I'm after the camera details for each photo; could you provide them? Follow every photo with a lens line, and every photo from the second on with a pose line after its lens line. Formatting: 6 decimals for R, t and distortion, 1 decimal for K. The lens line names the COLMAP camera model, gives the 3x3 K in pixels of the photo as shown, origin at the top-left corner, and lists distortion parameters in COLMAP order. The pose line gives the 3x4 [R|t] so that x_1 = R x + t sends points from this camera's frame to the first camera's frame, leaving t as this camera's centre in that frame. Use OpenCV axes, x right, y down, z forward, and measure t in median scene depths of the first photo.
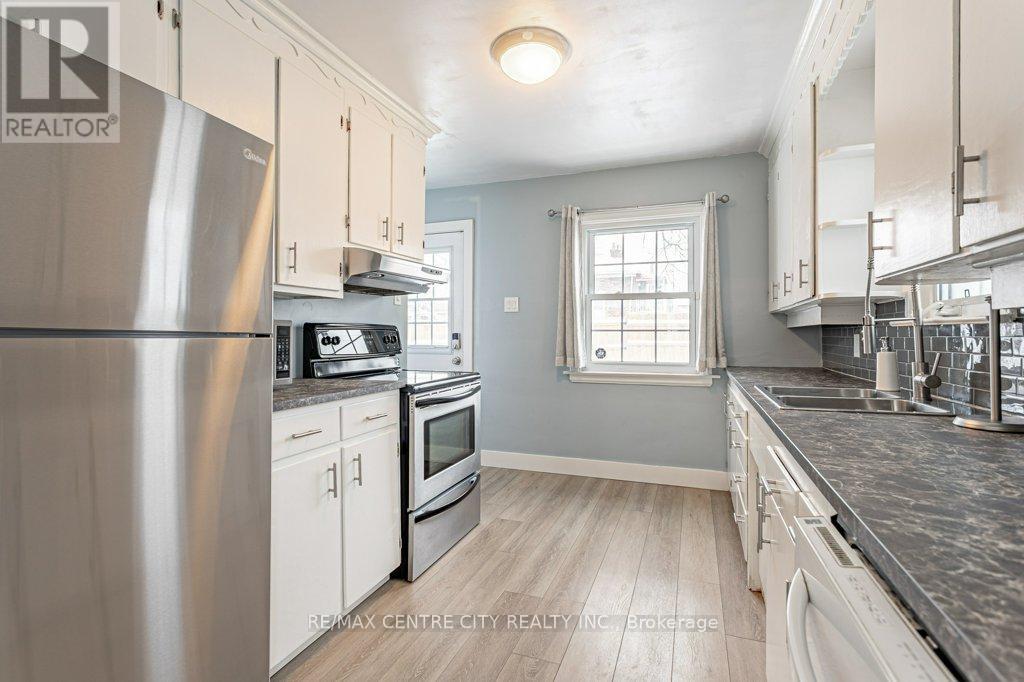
lens RADIAL K [[492.1, 0, 512.8], [0, 492.1, 333.8], [0, 0, 1]] dist [0.000469, -0.000062]
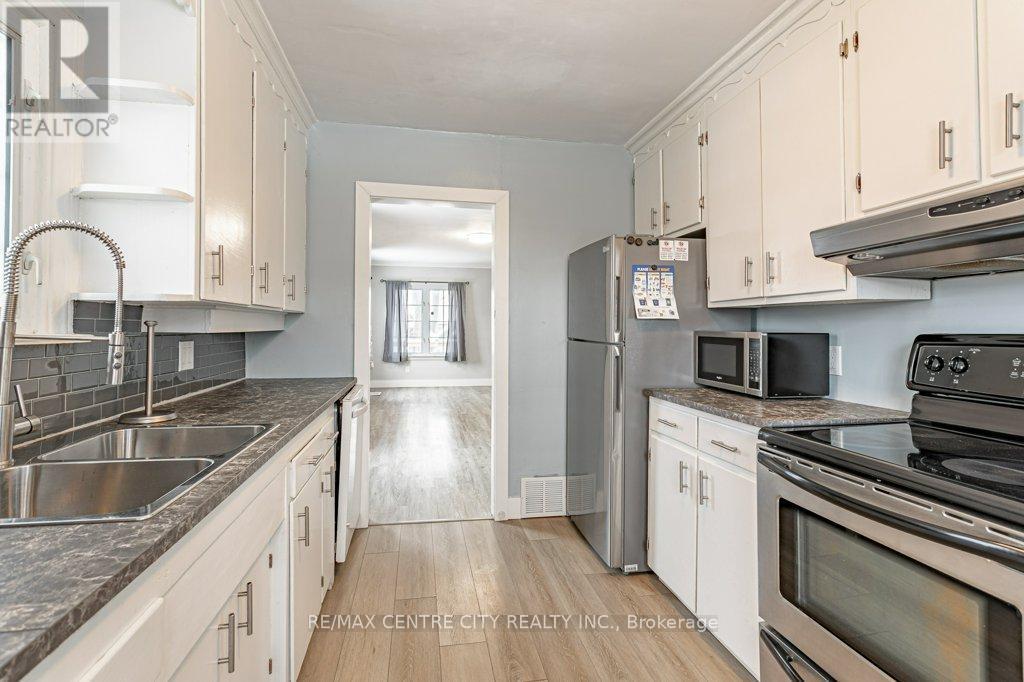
lens RADIAL K [[492.1, 0, 519.7], [0, 492.1, 323.1], [0, 0, 1]] dist [0.000469, -0.000062]
pose [[-0.860555, -0.013892, -0.509169, 0.500021], [-0.009953, 0.999896, -0.010458, -0.033111], [0.509261, -0.003932, -0.860603, 1.675566]]
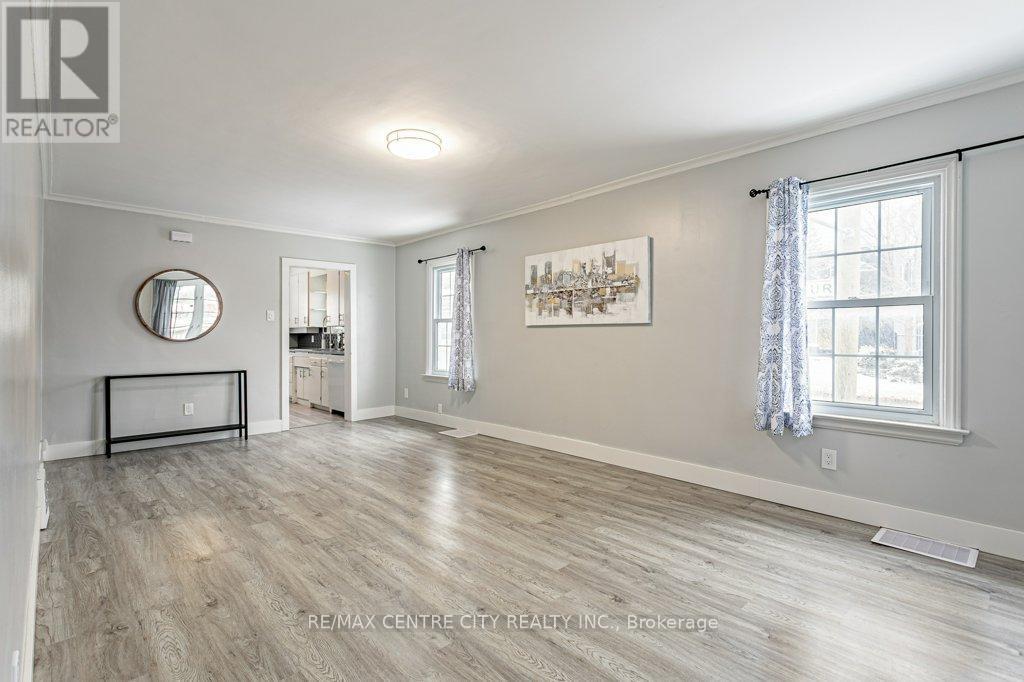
lens RADIAL K [[492.1, 0, 512.8], [0, 492.1, 337.5], [0, 0, 1]] dist [0.000469, -0.000062]
pose [[0.464023, -0.003990, 0.885814, -2.100580], [0.000430, 0.999991, 0.004279, 0.000101], [-0.885823, -0.001605, 0.464020, -2.264444]]
